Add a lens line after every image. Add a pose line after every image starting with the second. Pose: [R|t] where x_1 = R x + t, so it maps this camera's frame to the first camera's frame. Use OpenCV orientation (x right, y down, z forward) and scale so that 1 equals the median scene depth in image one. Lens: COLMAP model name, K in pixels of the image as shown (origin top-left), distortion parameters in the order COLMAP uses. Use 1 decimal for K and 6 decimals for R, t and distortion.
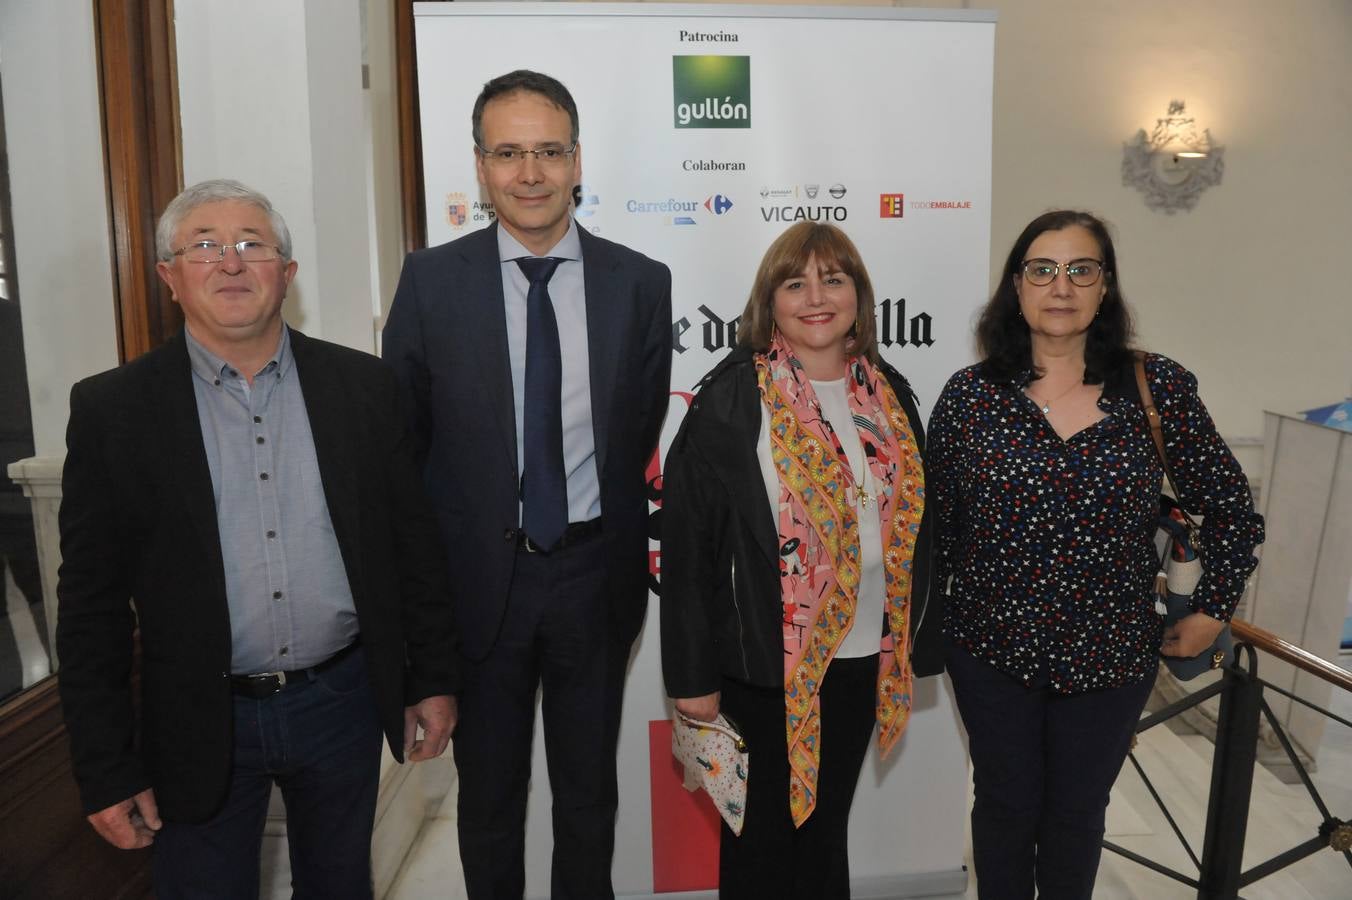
lens RADIAL K [[951.8, 0, 676.0], [0, 951.8, 450.0], [0, 0, 1]] dist [-0.039106, -0.003760]
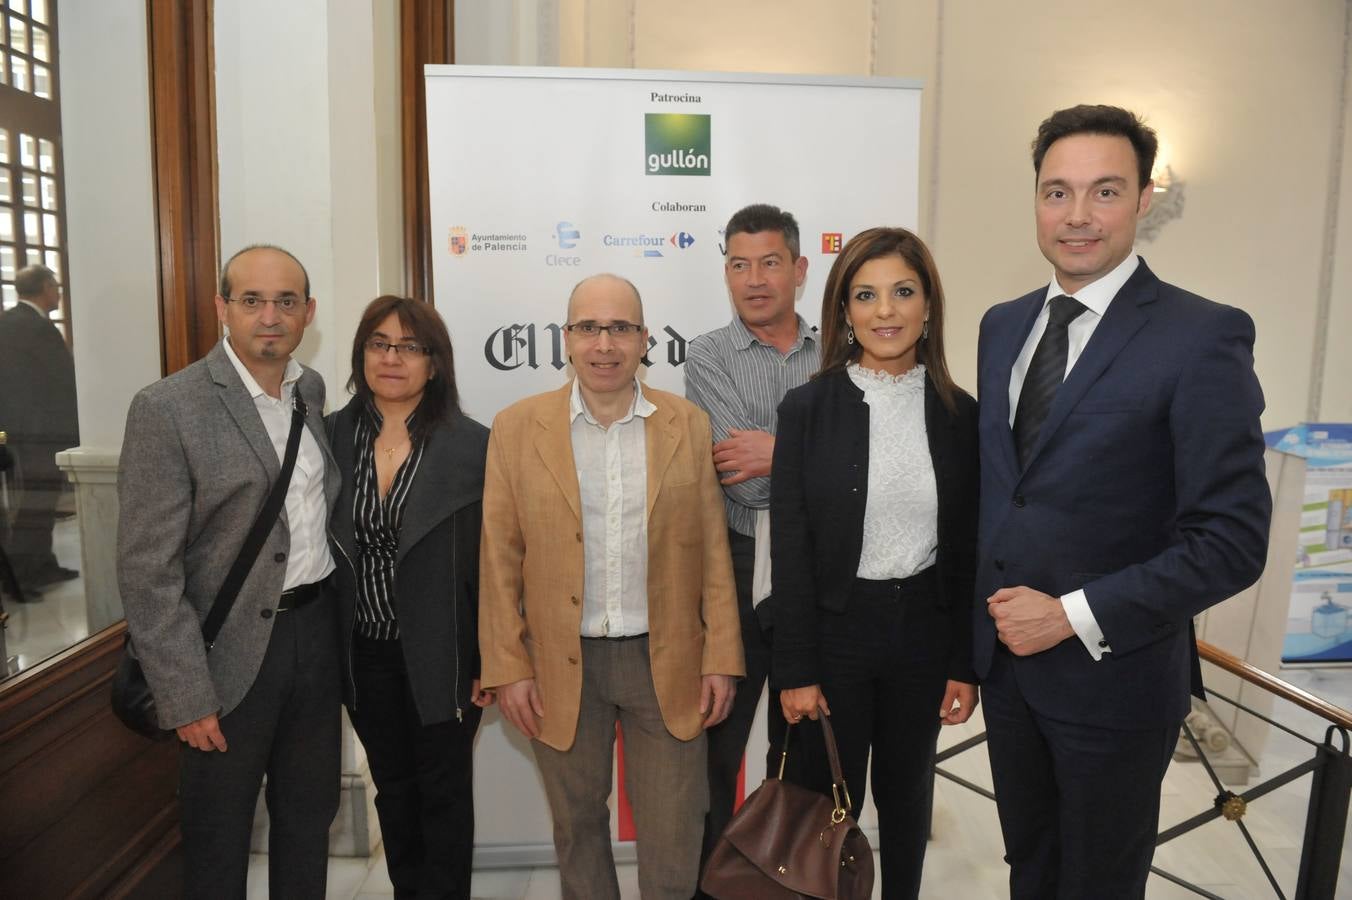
lens RADIAL K [[969.1, 0, 678.0], [0, 969.1, 446.7], [0, 0, 1]] dist [-0.027961, -0.000992]
pose [[0.999803, 0.017526, 0.009297, 0.032196], [-0.017303, 0.999572, -0.023592, 0.023257], [-0.009707, 0.023426, 0.999678, -0.181851]]
